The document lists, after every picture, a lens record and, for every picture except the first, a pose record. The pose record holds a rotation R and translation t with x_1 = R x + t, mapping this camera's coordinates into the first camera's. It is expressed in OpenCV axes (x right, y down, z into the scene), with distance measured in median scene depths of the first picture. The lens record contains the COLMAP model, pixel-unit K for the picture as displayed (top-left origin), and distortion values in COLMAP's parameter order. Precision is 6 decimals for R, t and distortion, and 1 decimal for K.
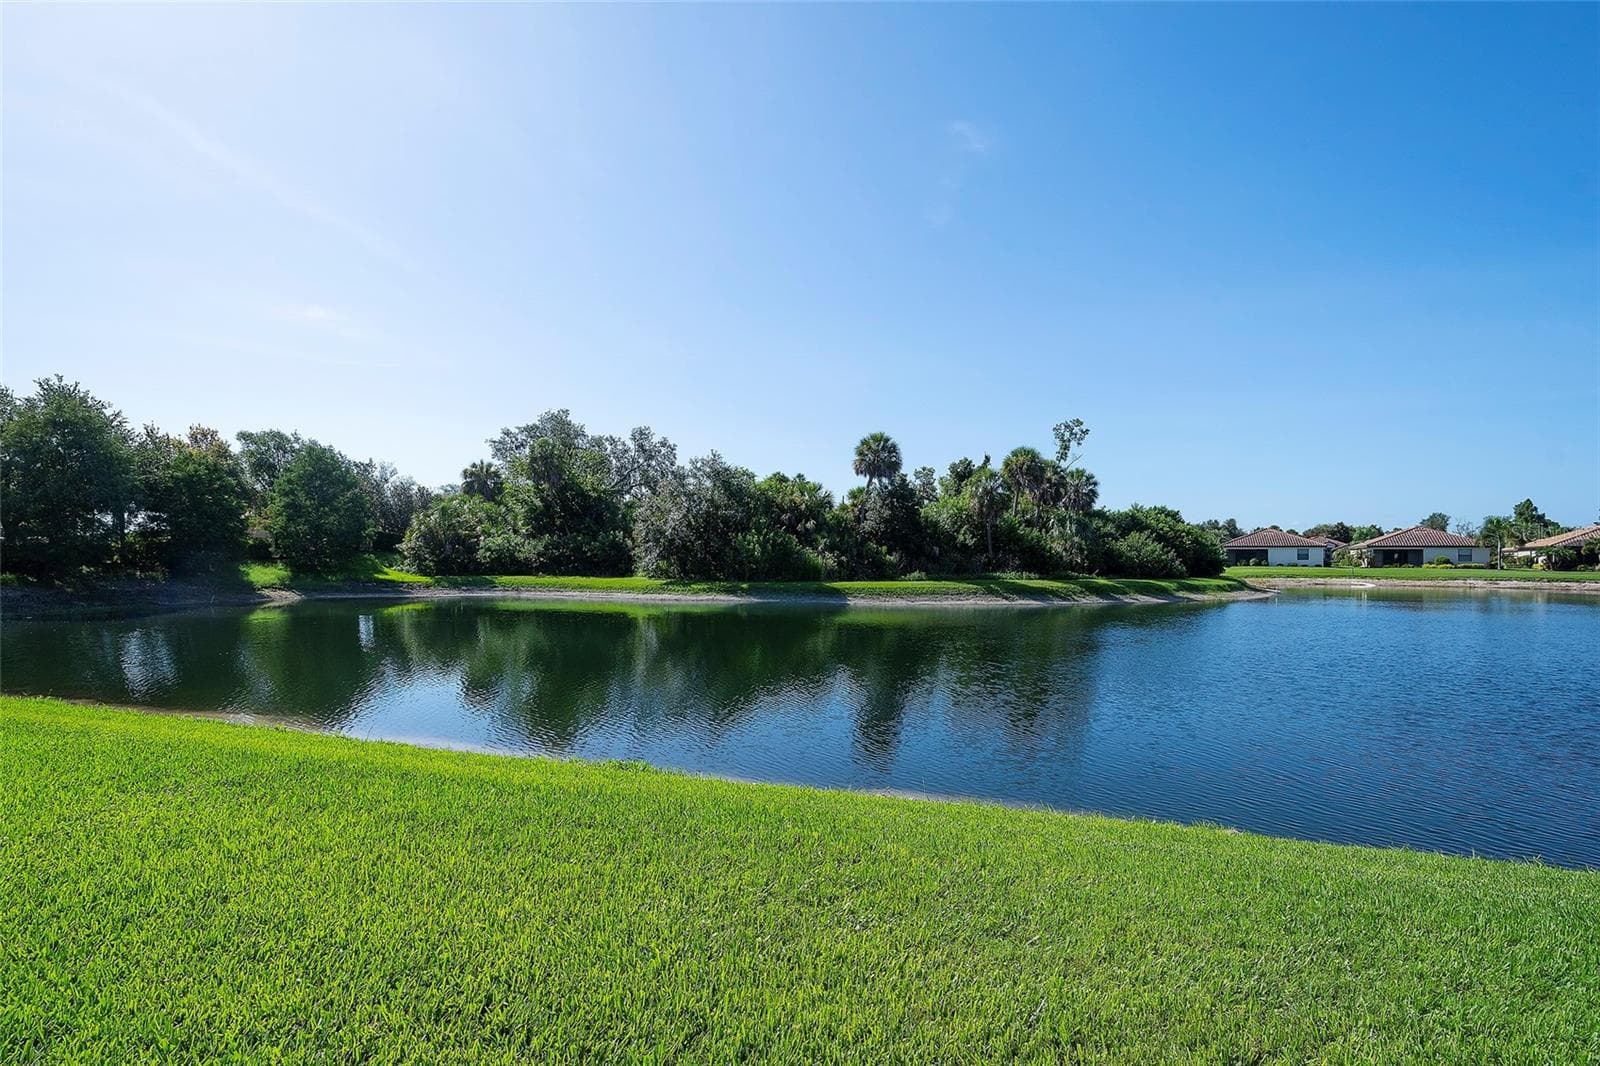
lens RADIAL K [[721.2, 0, 797.5], [0, 721.2, 540.3], [0, 0, 1]] dist [0.001071, -0.000115]
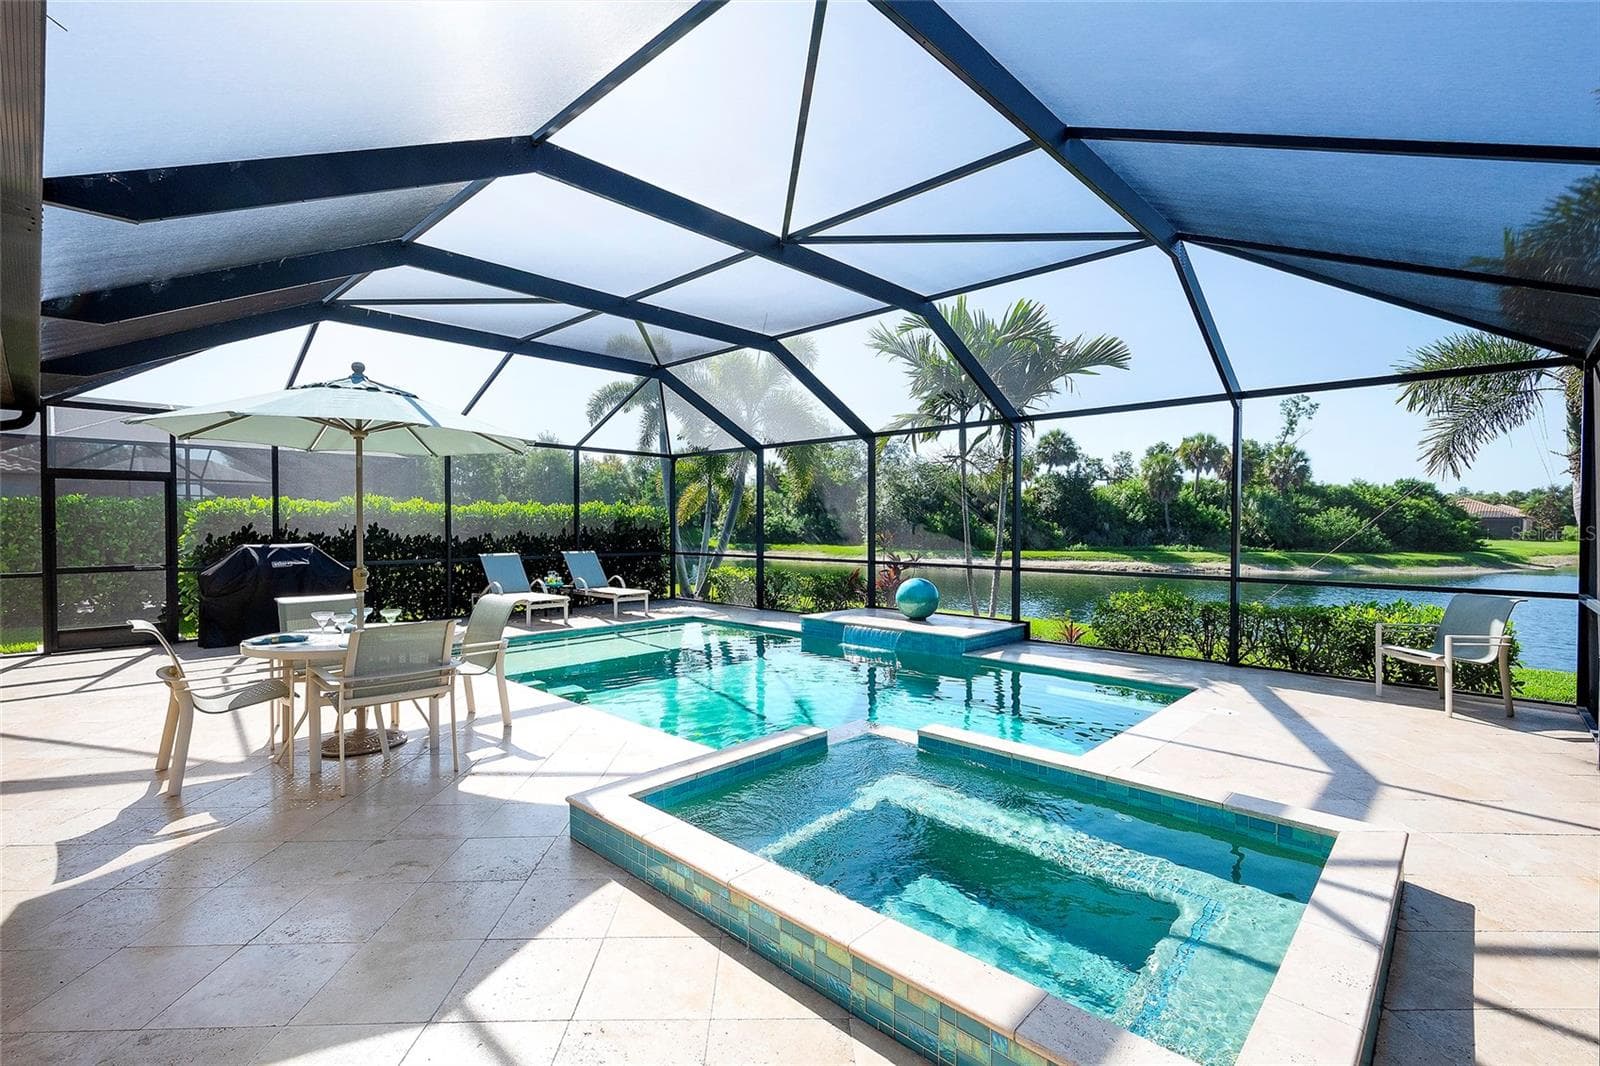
lens RADIAL K [[721.2, 0, 801.0], [0, 721.2, 529.3], [0, 0, 1]] dist [0.001071, -0.000115]
pose [[0.913198, 0.002219, -0.407511, 0.211683], [0.008605, 0.999657, 0.024727, -0.013682], [0.407426, -0.026088, 0.912865, -0.280571]]
